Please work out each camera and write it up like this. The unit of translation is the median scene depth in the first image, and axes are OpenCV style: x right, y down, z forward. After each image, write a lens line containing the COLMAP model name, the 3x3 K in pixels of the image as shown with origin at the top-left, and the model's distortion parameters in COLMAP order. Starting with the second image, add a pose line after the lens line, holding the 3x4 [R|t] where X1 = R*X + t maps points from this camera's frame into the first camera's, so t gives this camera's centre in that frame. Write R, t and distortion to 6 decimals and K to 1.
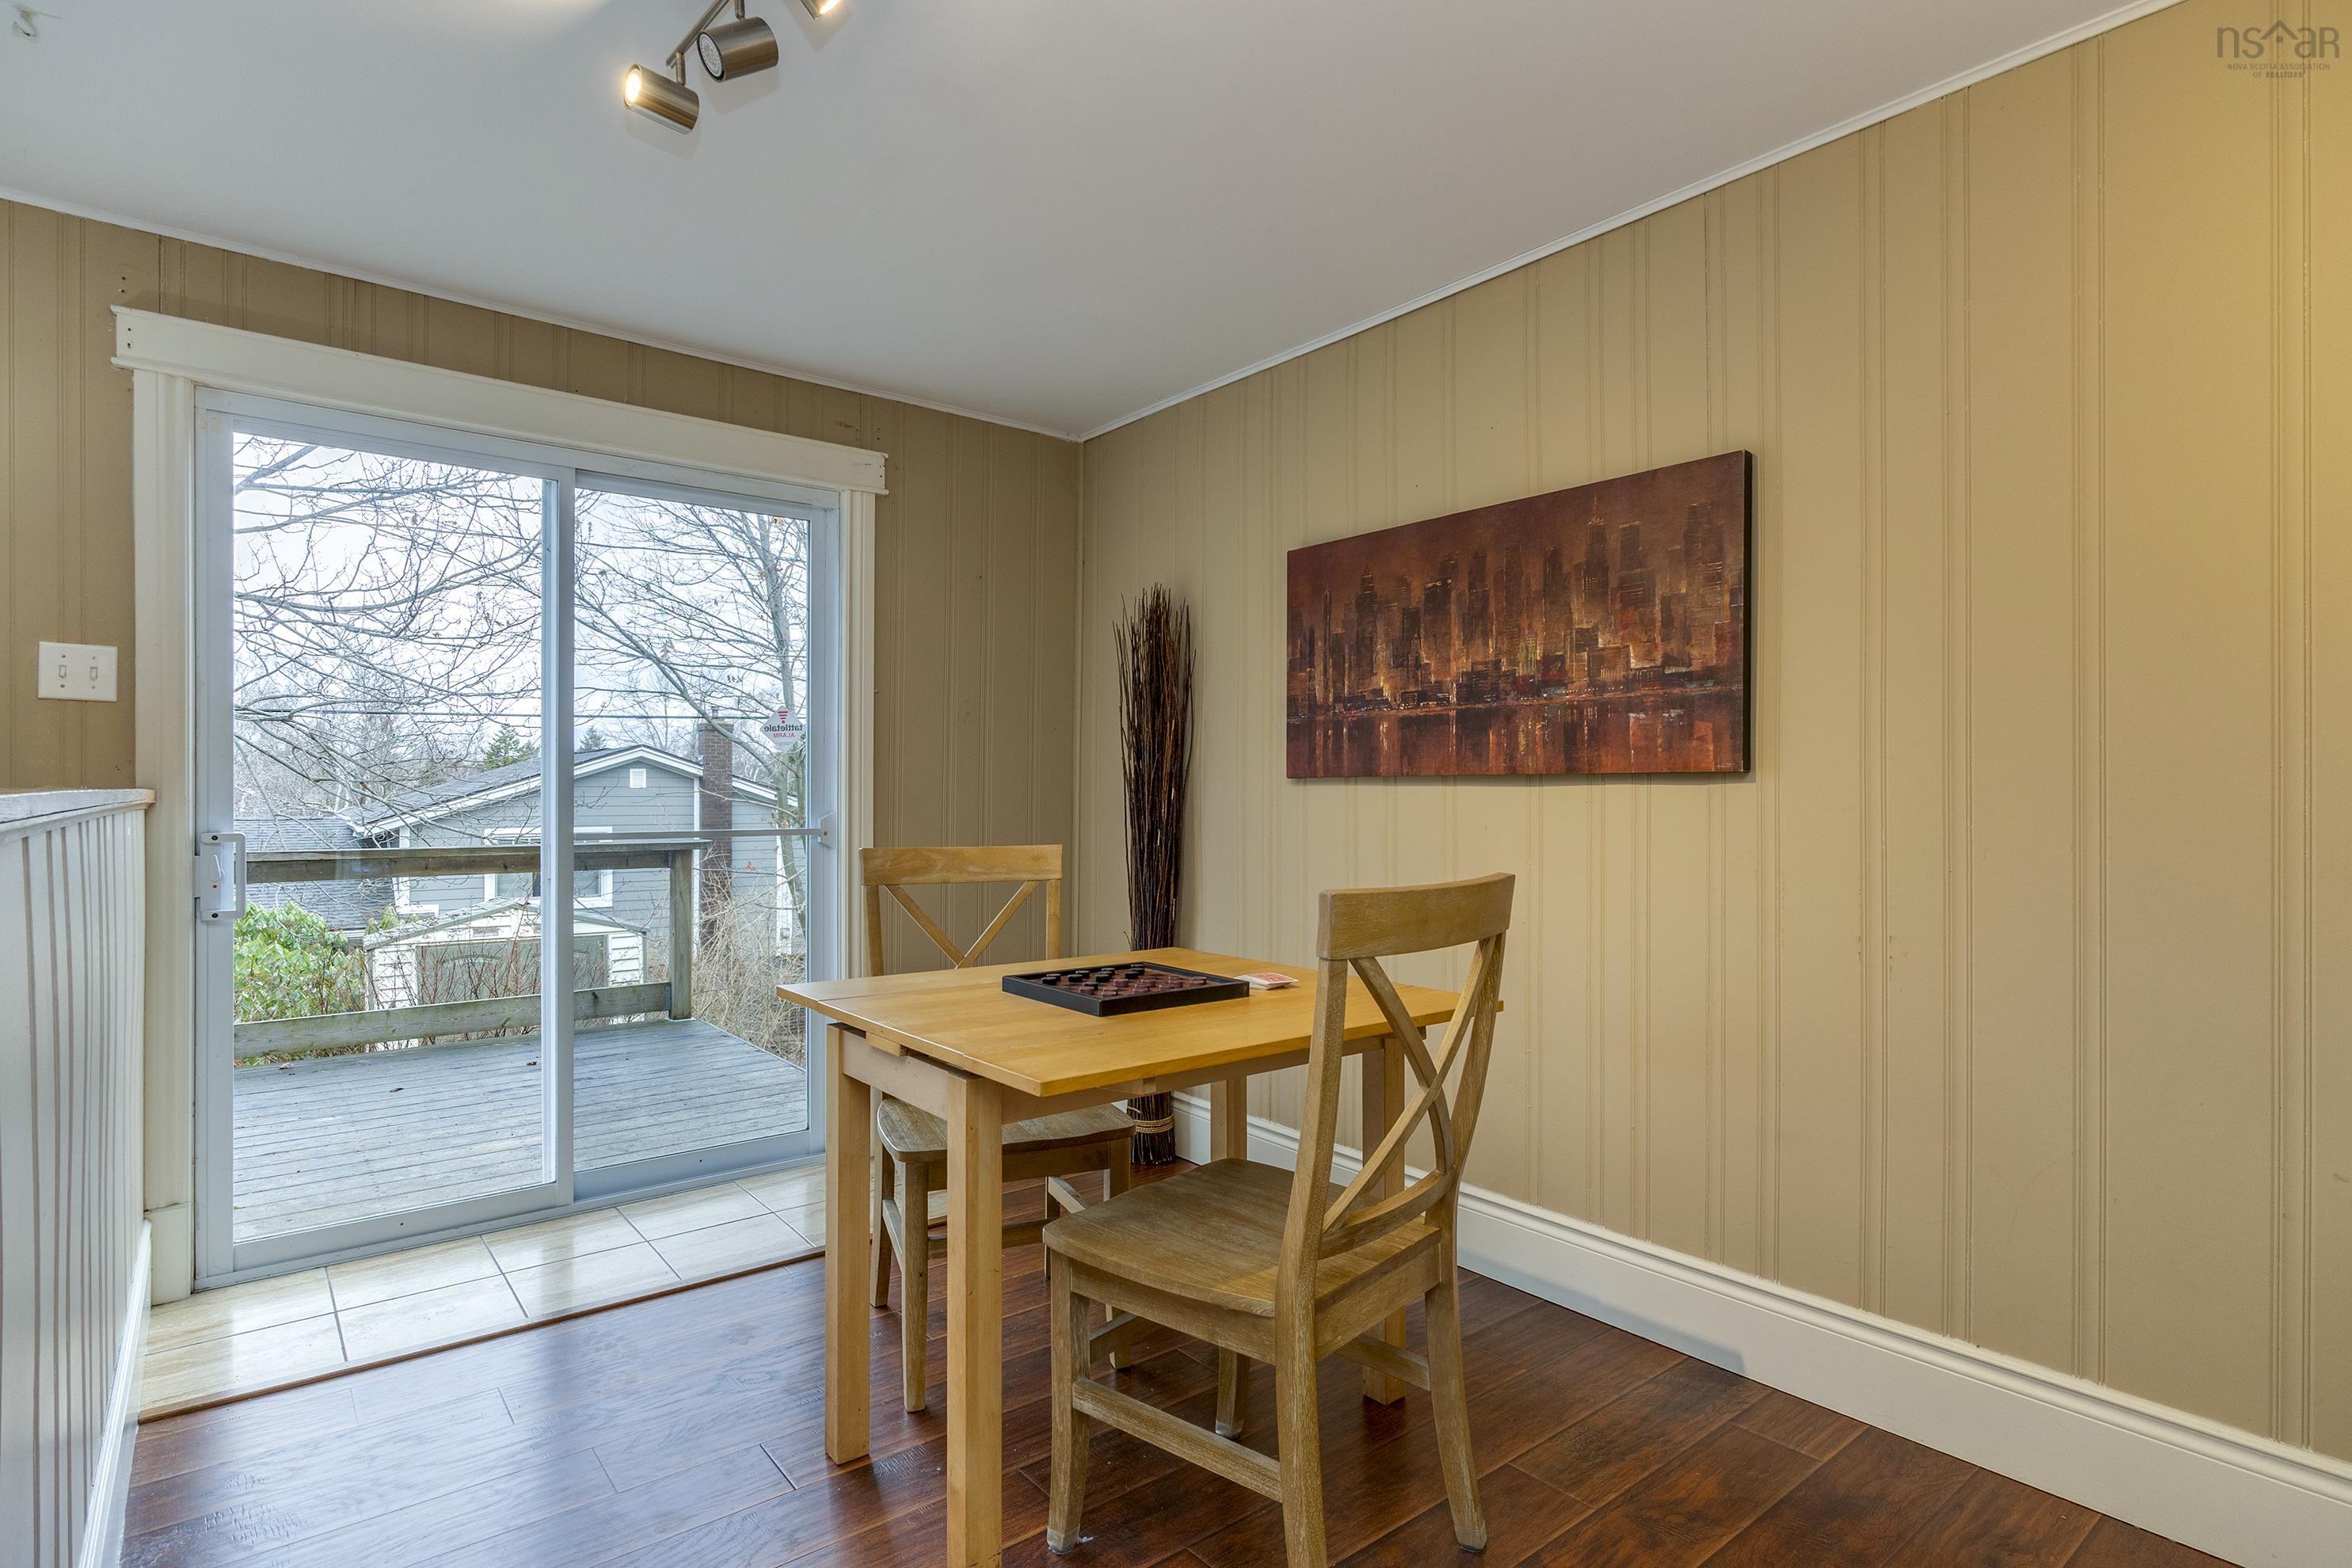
lens RADIAL K [[1171.6, 0, 1189.3], [0, 1171.6, 787.5], [0, 0, 1]] dist [0.001005, 0.002217]
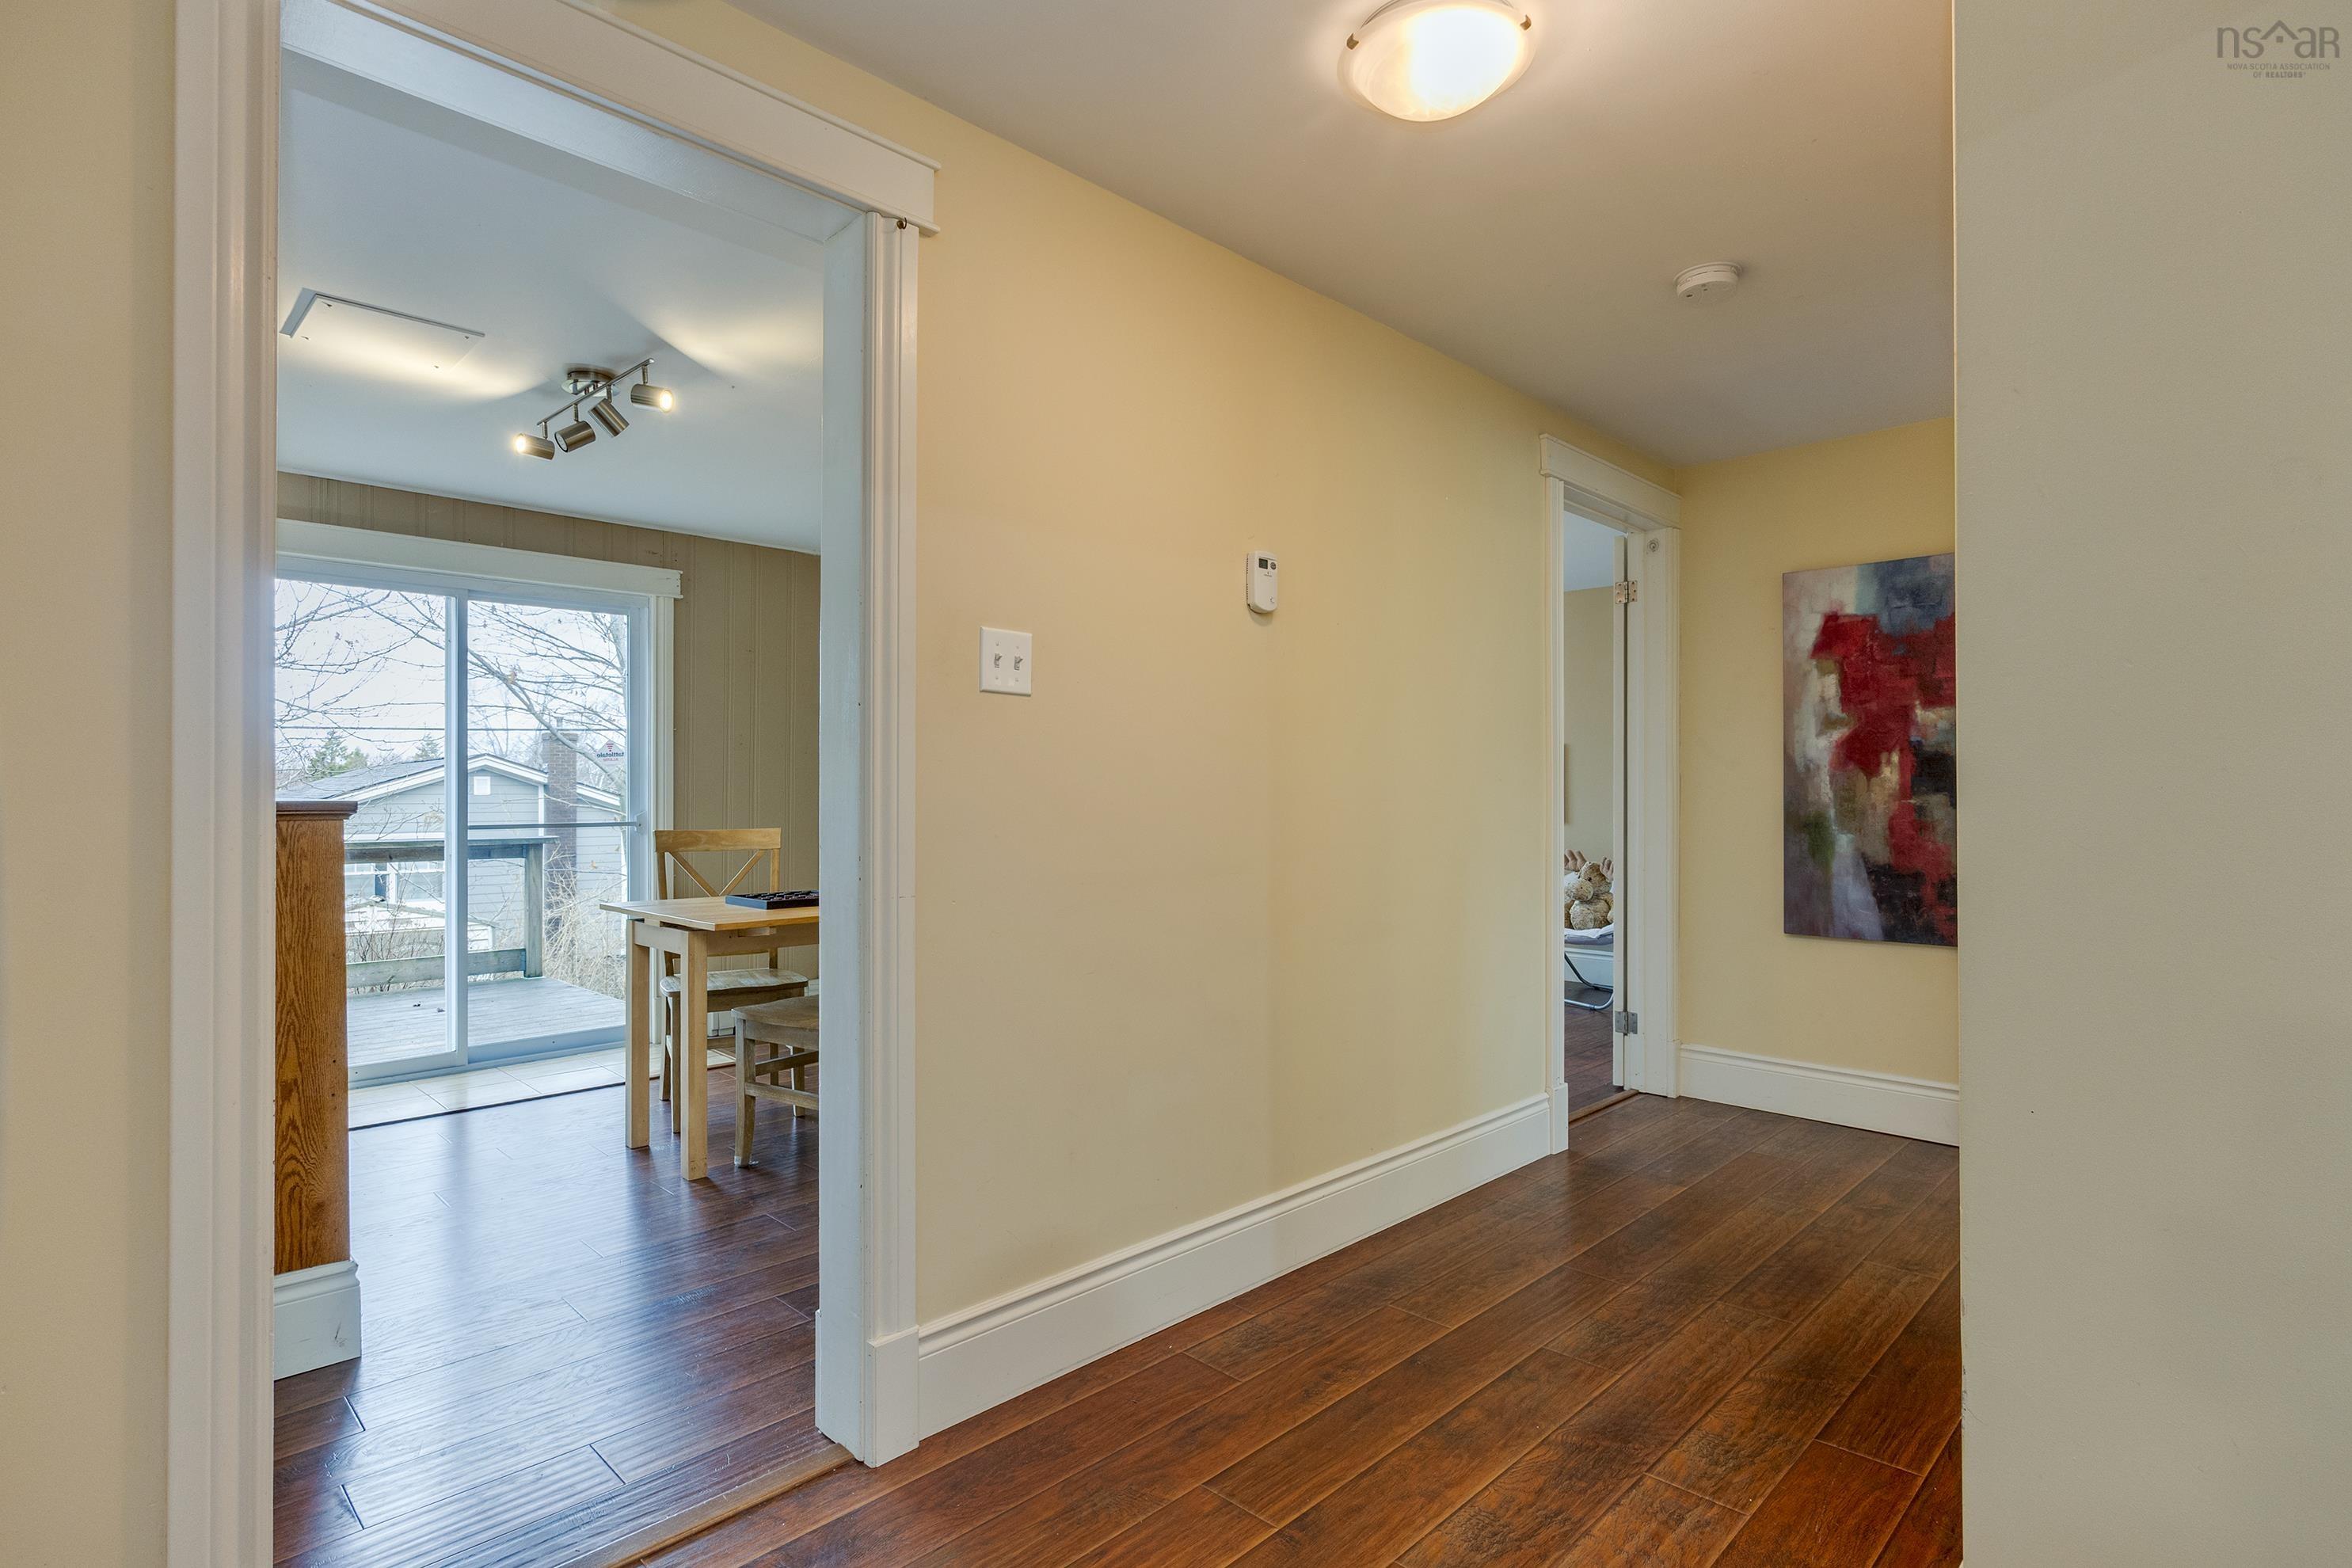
lens RADIAL K [[1172.0, 0, 1176.0], [0, 1172.0, 784.0], [0, 0, 1]] dist [-0.001832, 0.000196]
pose [[0.994963, -0.004244, 0.100157, 0.254077], [0.004883, 0.999969, -0.006135, -0.000338], [-0.100128, 0.006593, 0.994953, -0.639795]]
